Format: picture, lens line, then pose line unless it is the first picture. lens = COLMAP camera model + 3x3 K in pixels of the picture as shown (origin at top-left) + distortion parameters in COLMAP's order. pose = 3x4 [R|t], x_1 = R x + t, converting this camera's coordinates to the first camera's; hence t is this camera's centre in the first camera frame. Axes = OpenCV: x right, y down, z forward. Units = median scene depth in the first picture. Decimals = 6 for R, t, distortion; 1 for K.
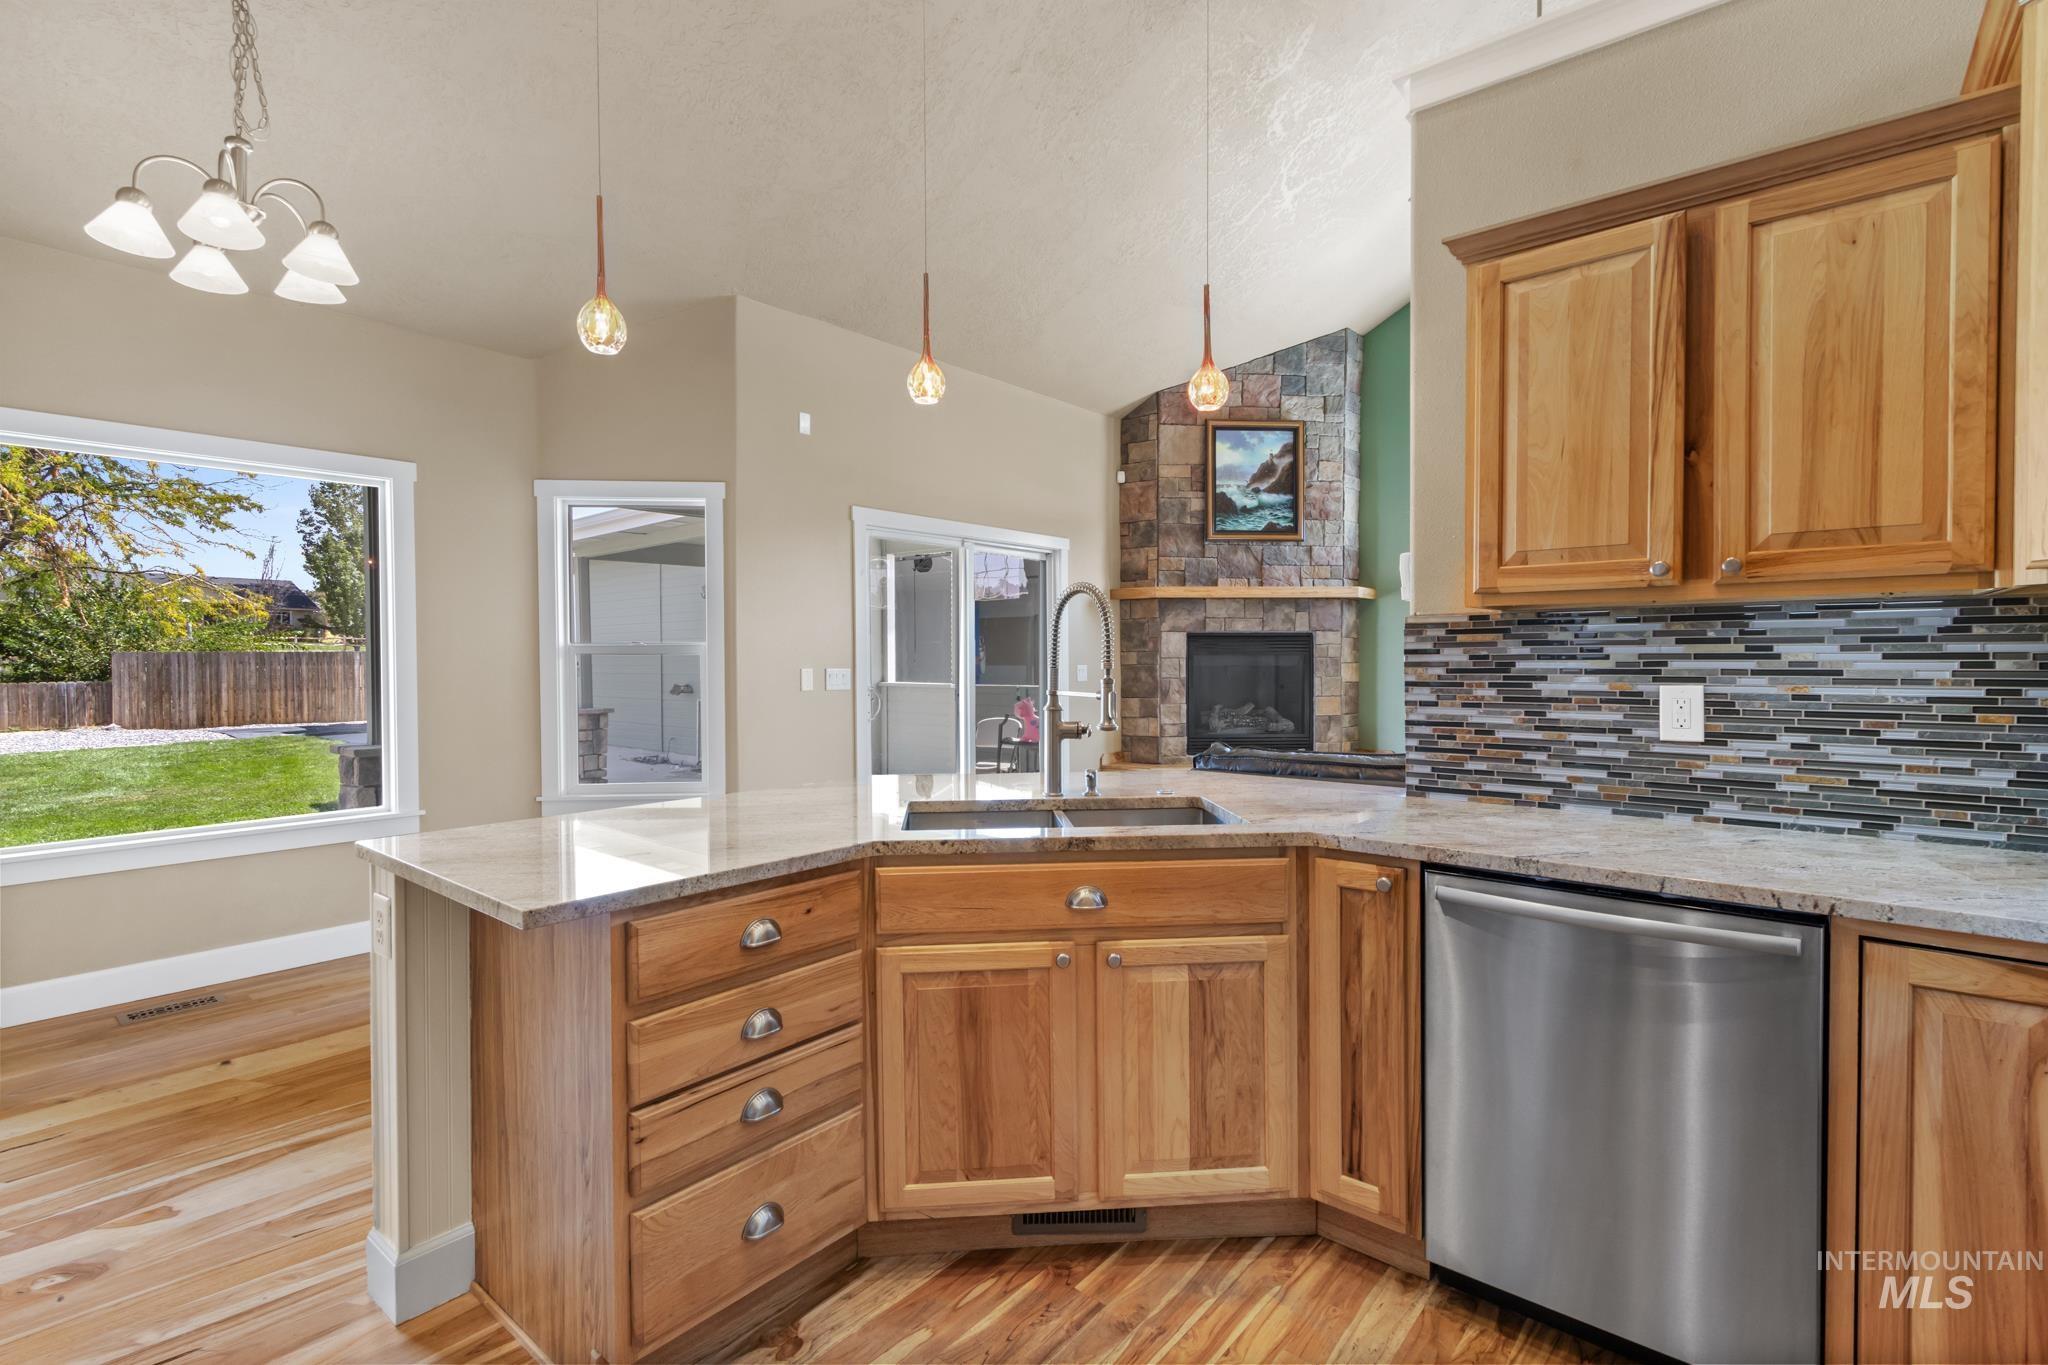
lens RADIAL K [[947.2, 0, 1039.5], [0, 947.2, 671.4], [0, 0, 1]] dist [0.011132, -0.003255]
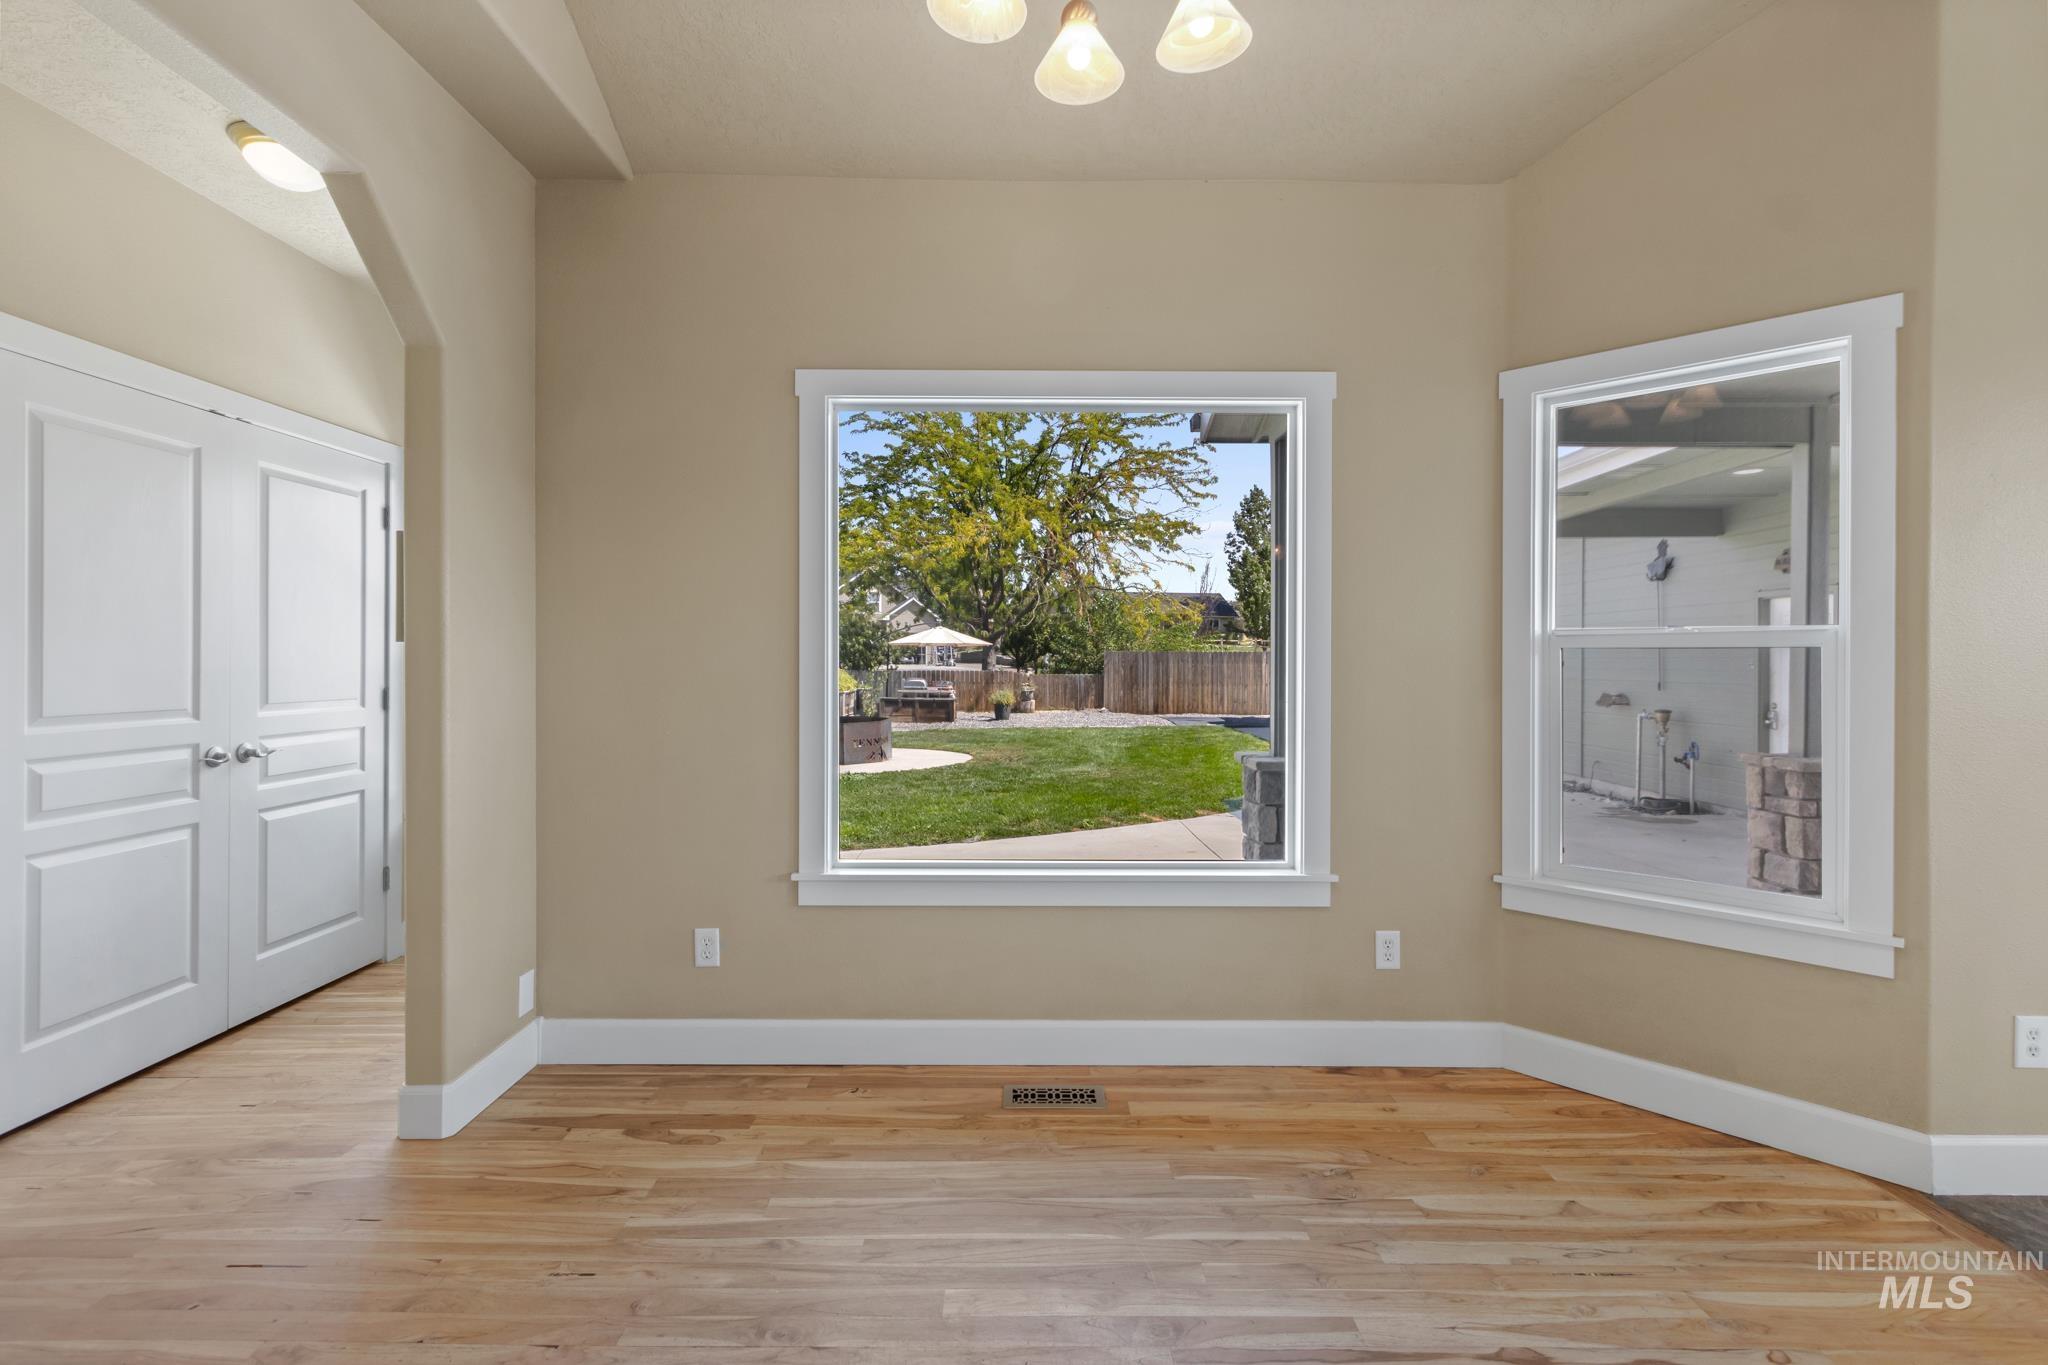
lens RADIAL K [[947.2, 0, 1015.8], [0, 947.2, 667.4], [0, 0, 1]] dist [0.011132, -0.003255]
pose [[0.637793, 0.014622, -0.770069, -0.166878], [-0.019504, 0.999806, 0.002830, -0.000487], [0.769961, 0.013214, 0.637954, 0.237579]]
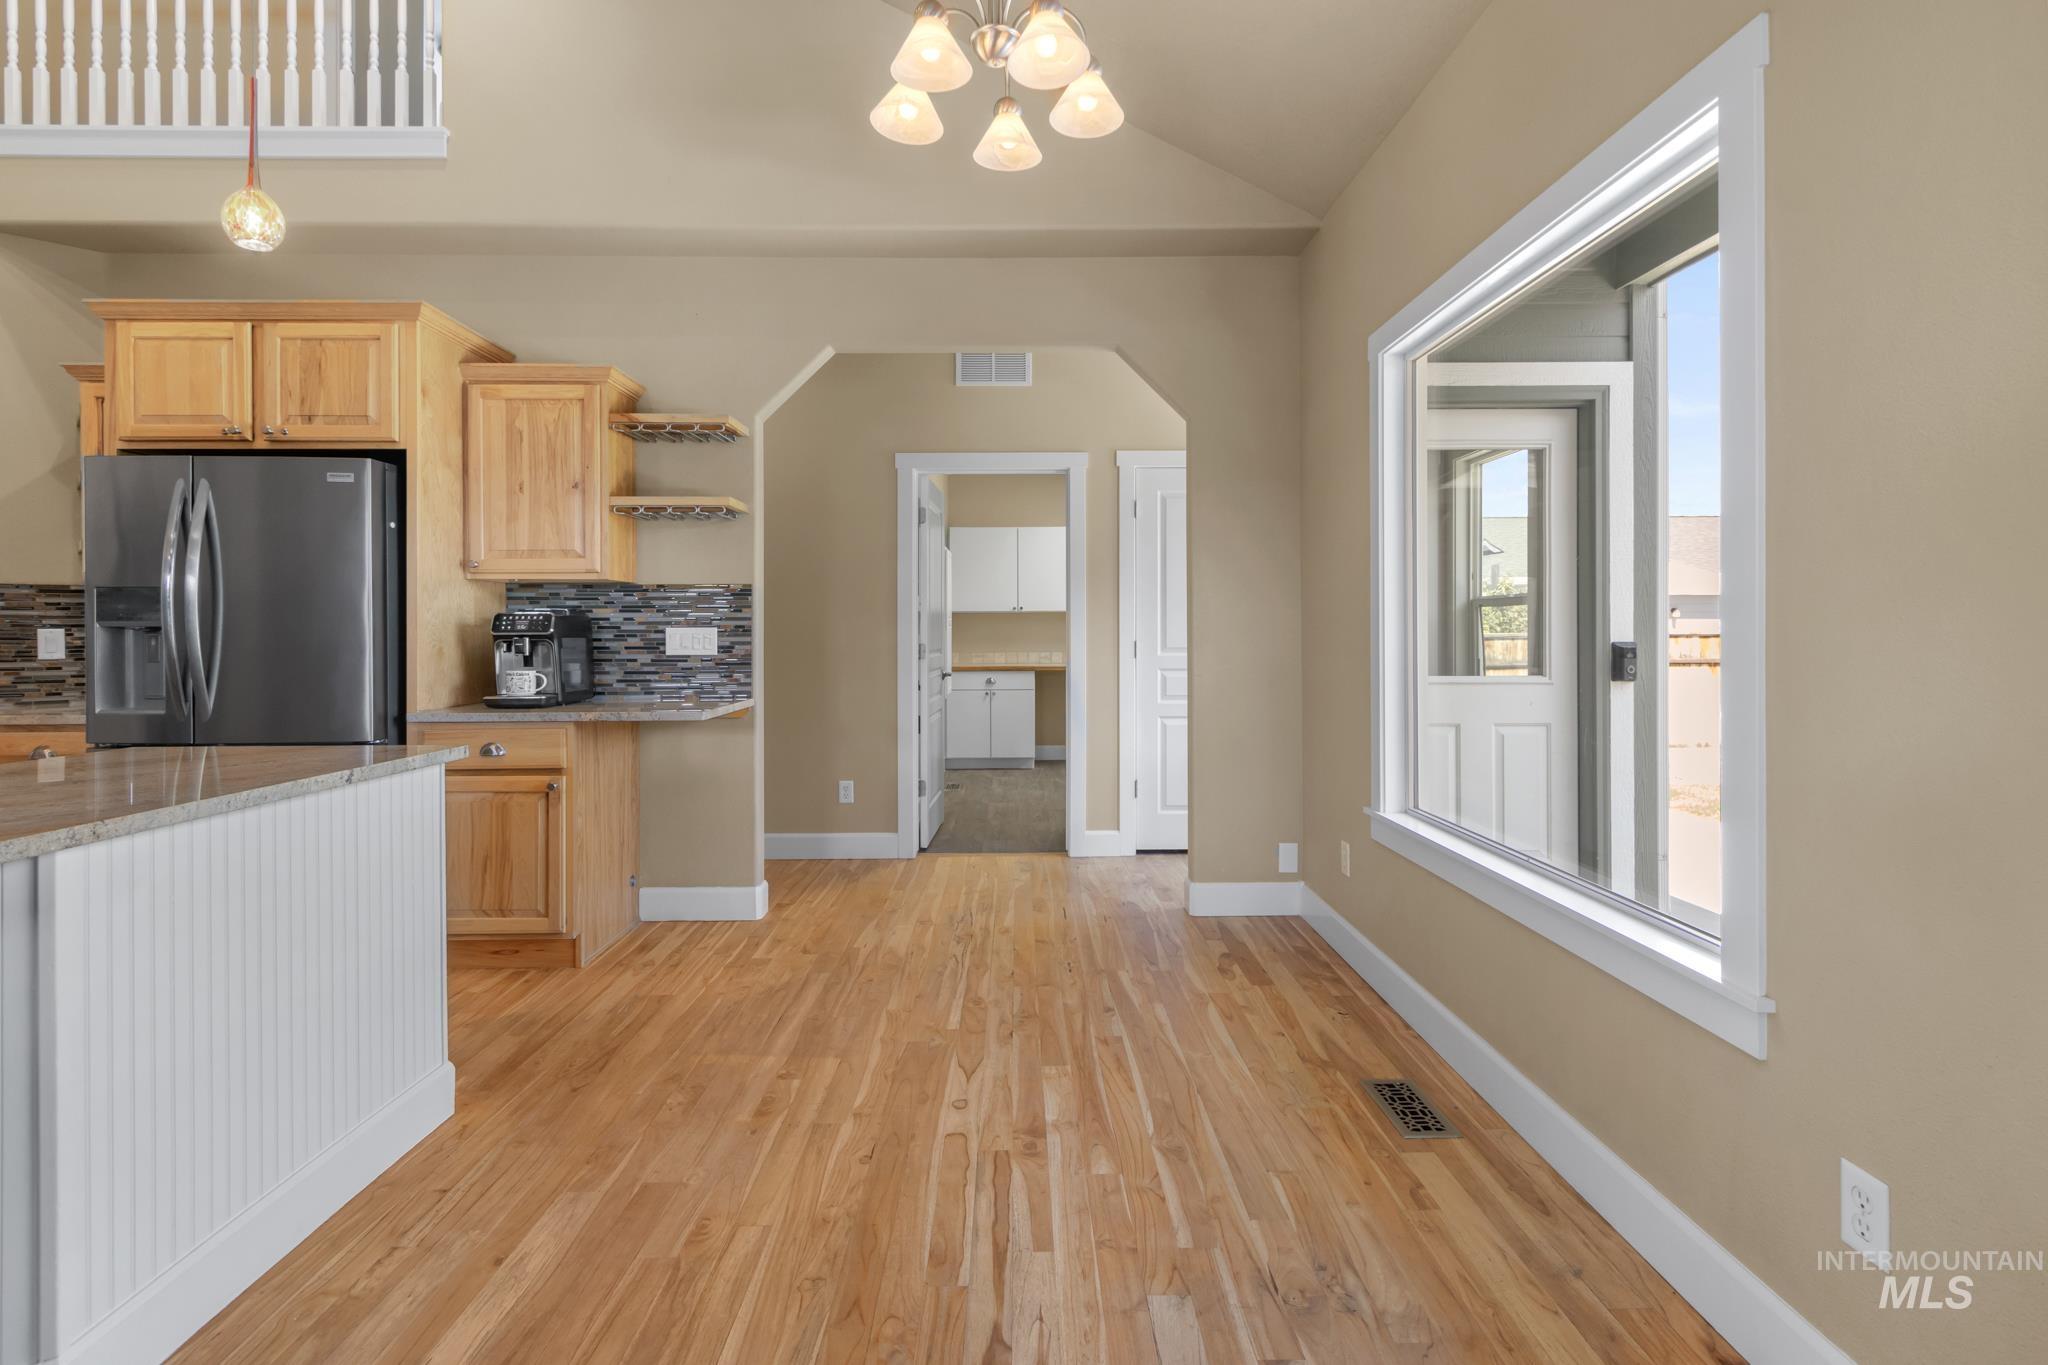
lens RADIAL K [[947.2, 0, 1021.2], [0, 947.2, 629.2], [0, 0, 1]] dist [0.011132, -0.003255]
pose [[-0.760406, 0.005722, -0.649423, -0.135100], [-0.002681, 0.999925, 0.011950, 0.004018], [0.649442, 0.010828, -0.760334, 0.640280]]
